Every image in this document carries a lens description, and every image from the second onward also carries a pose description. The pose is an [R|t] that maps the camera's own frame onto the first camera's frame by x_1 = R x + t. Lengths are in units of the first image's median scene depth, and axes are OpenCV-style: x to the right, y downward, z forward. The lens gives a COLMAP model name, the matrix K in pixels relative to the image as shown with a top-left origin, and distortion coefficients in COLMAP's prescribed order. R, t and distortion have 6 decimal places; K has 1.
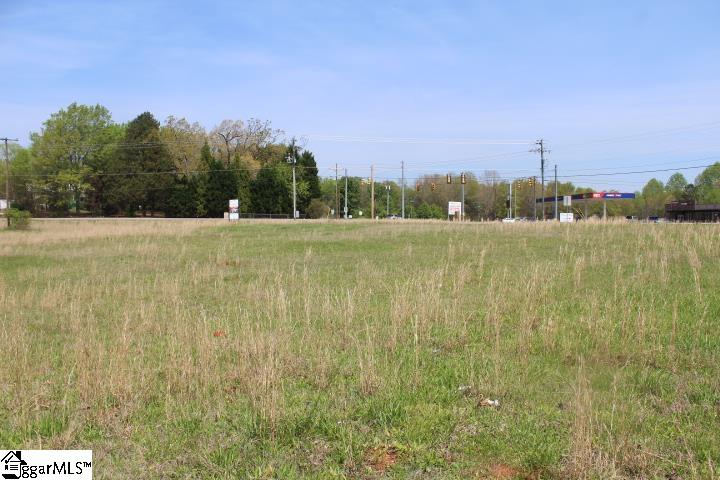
lens RADIAL K [[605.8, 0, 359.8], [0, 605.8, 242.4], [0, 0, 1]] dist [-0.084266, 0.042013]
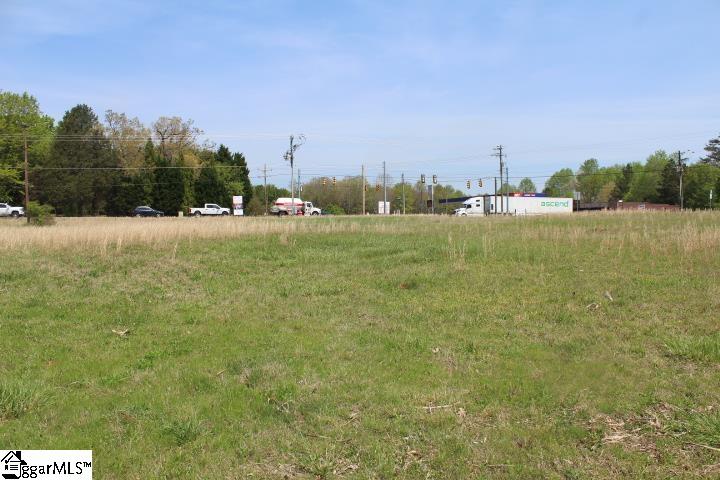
lens RADIAL K [[605.8, 0, 354.2], [0, 605.8, 236.2], [0, 0, 1]] dist [-0.084266, 0.042013]
pose [[0.946599, -0.017105, 0.321959, -0.260277], [0.024288, 0.999537, -0.018306, 0.014254], [-0.321497, 0.025148, 0.946576, -0.008958]]
